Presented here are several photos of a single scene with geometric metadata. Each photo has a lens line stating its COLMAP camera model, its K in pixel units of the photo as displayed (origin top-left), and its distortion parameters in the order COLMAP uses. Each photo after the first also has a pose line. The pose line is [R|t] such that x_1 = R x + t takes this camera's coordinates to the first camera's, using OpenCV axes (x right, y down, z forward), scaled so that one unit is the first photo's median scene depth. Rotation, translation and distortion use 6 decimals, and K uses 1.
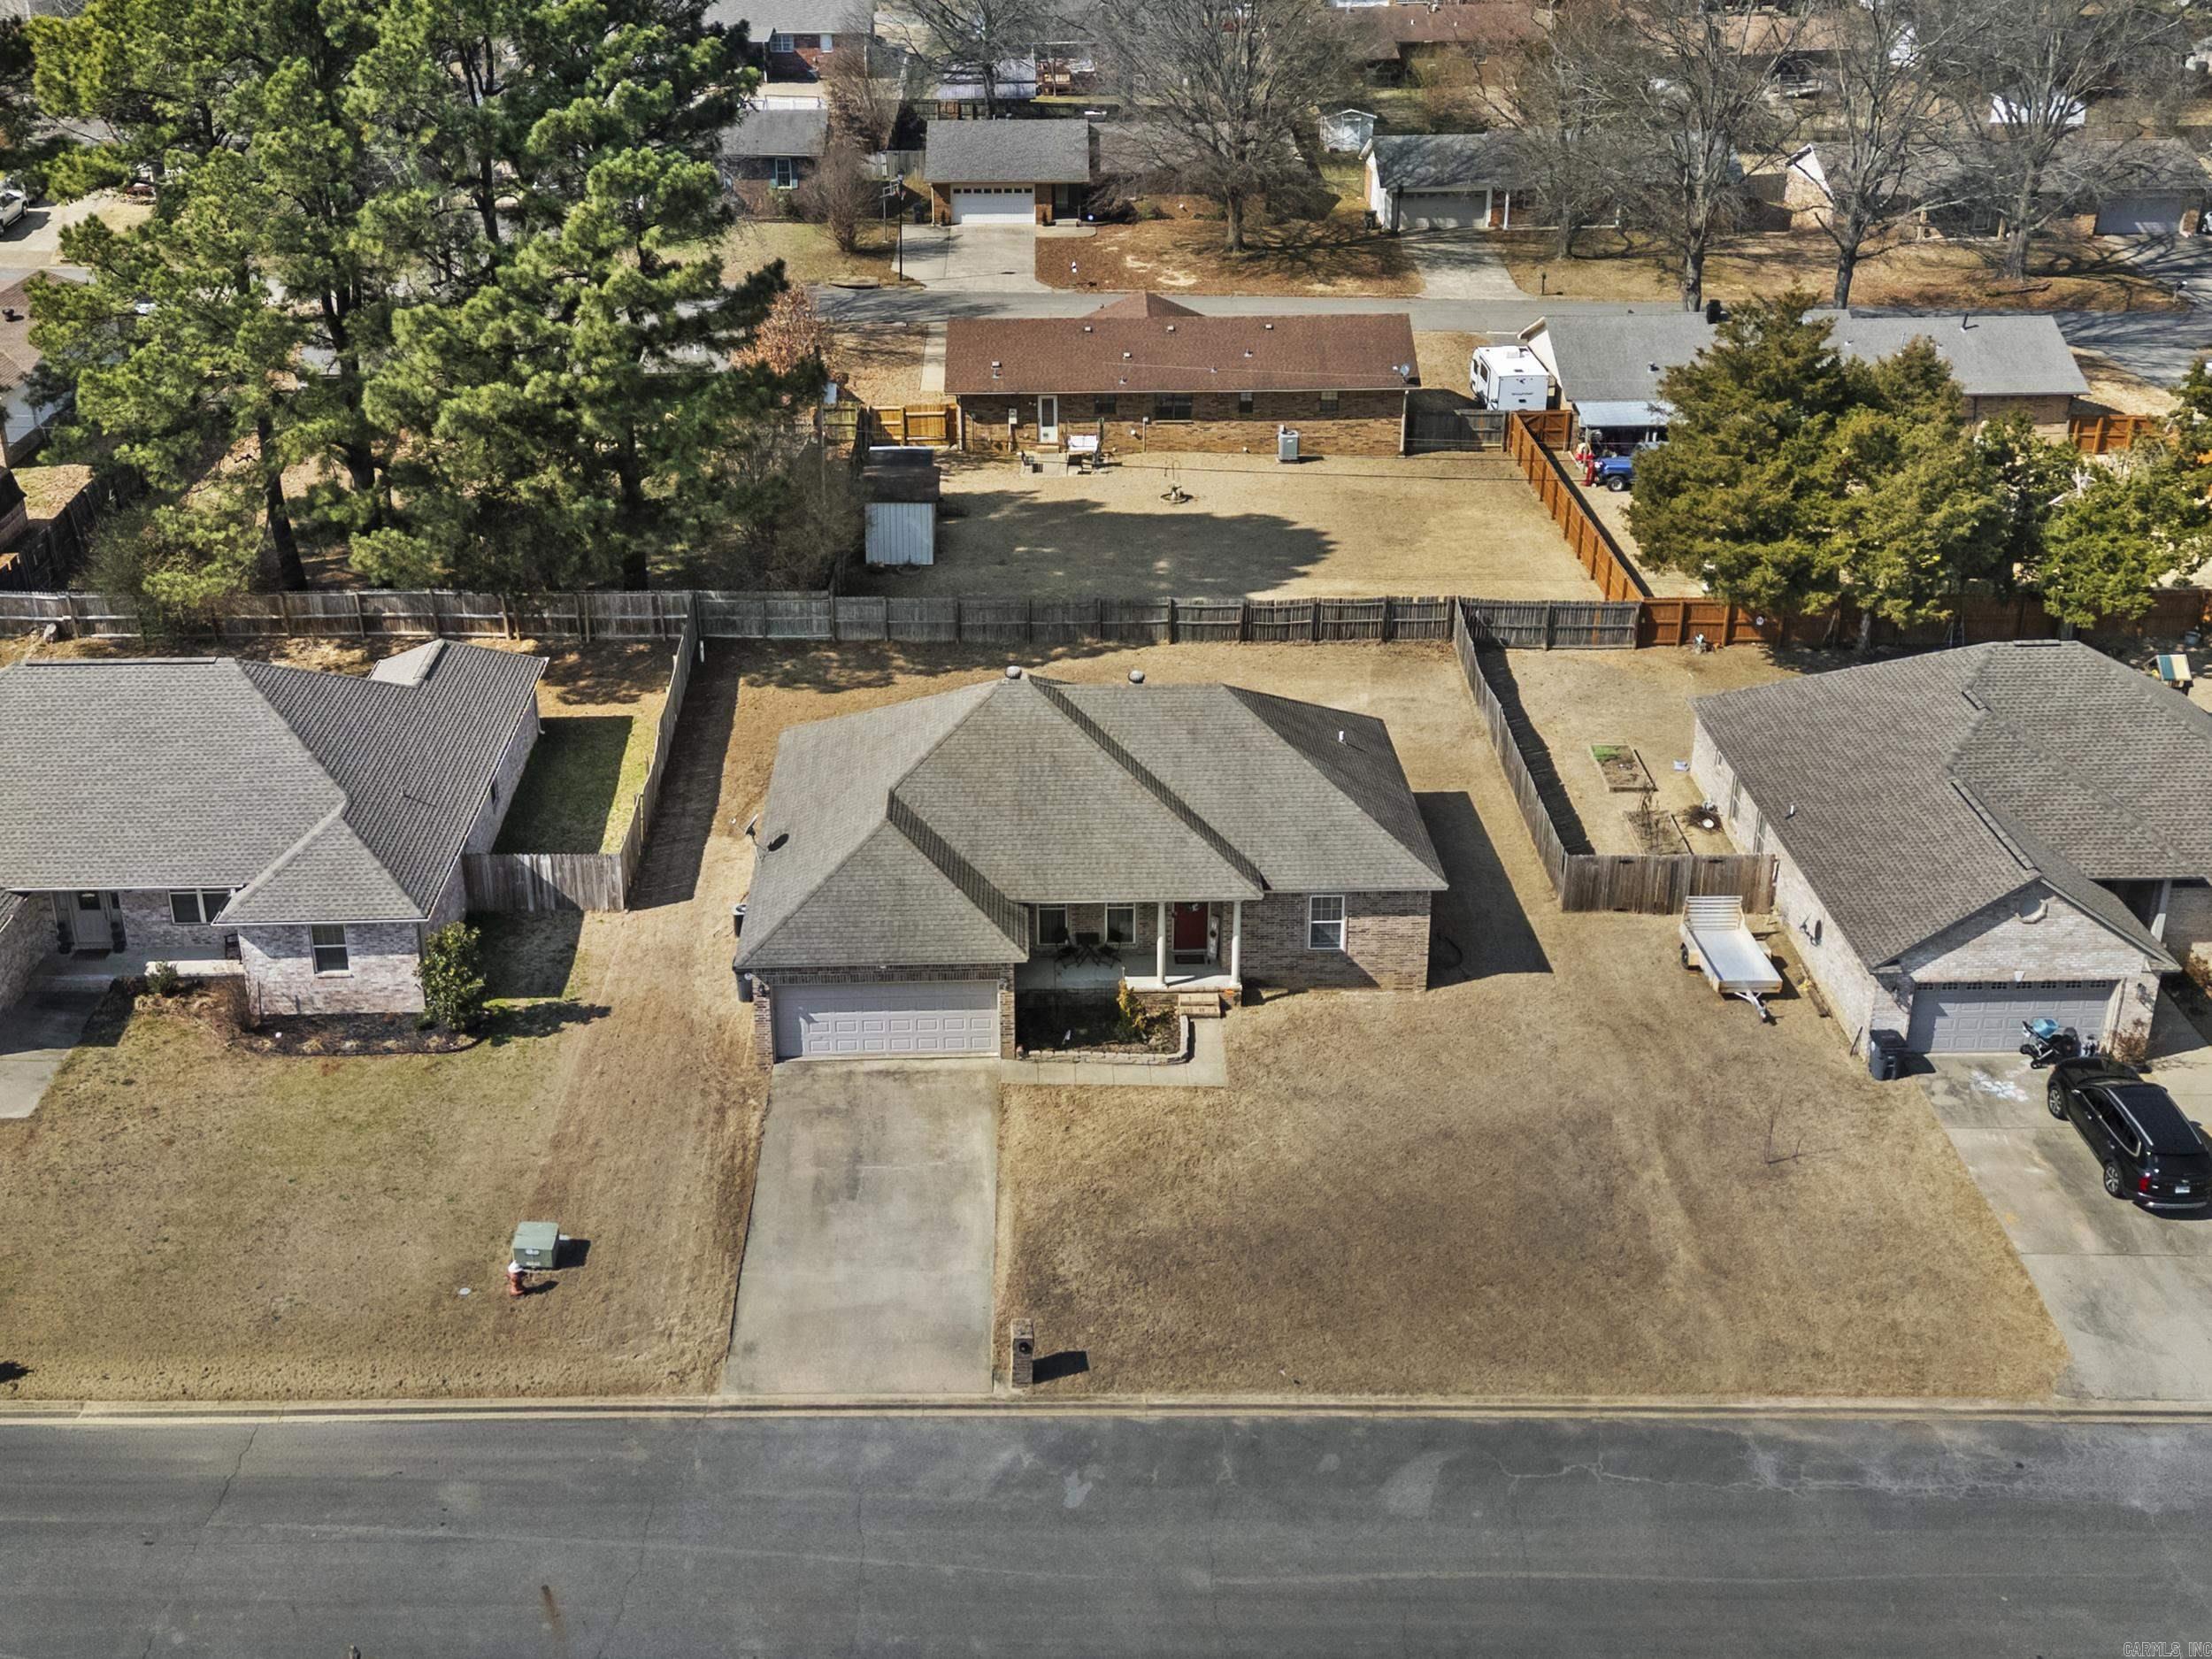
lens RADIAL K [[2303.4, 0, 1058.7], [0, 2303.4, 695.6], [0, 0, 1]] dist [0.169109, -0.341613]
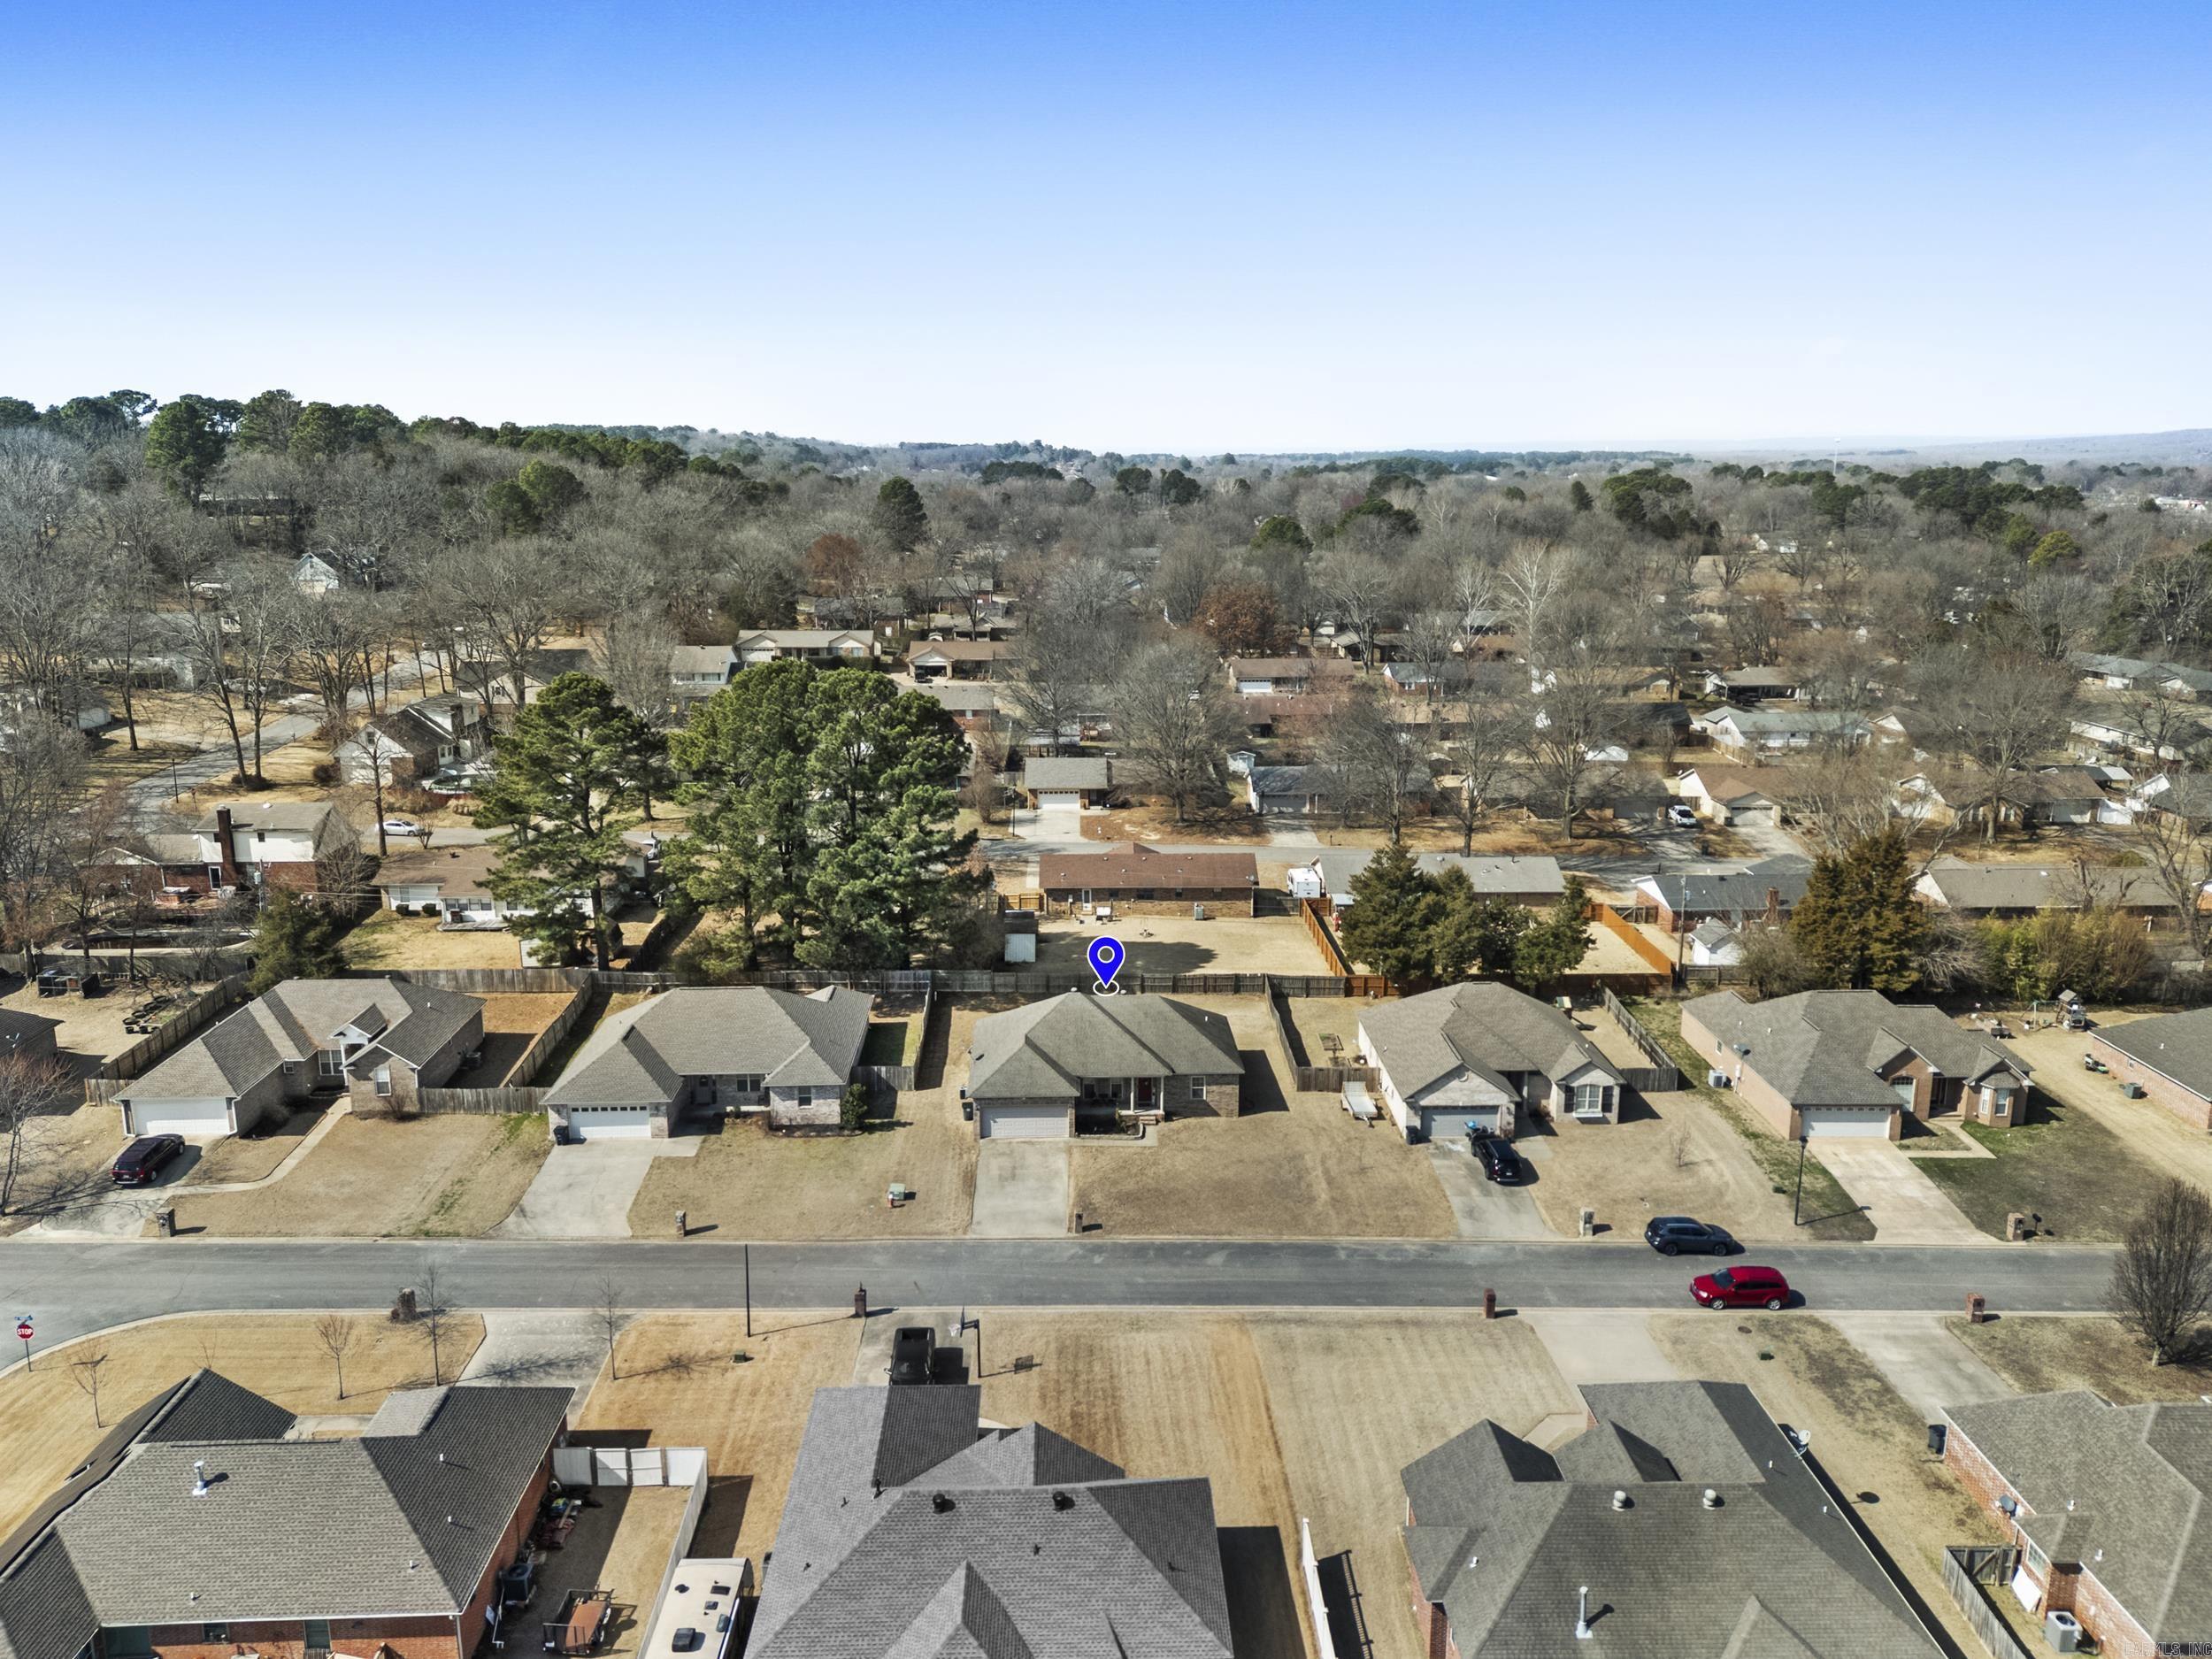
lens RADIAL K [[1564.5, 0, 1106.0], [0, 1564.5, 829.5], [0, 0, 1]] dist [0.002825, 0.000699]
pose [[0.999948, 0.002947, 0.009779, -0.001656], [-0.001136, 0.983619, -0.180258, 0.100760], [-0.010150, 0.180238, 0.983571, -0.570911]]
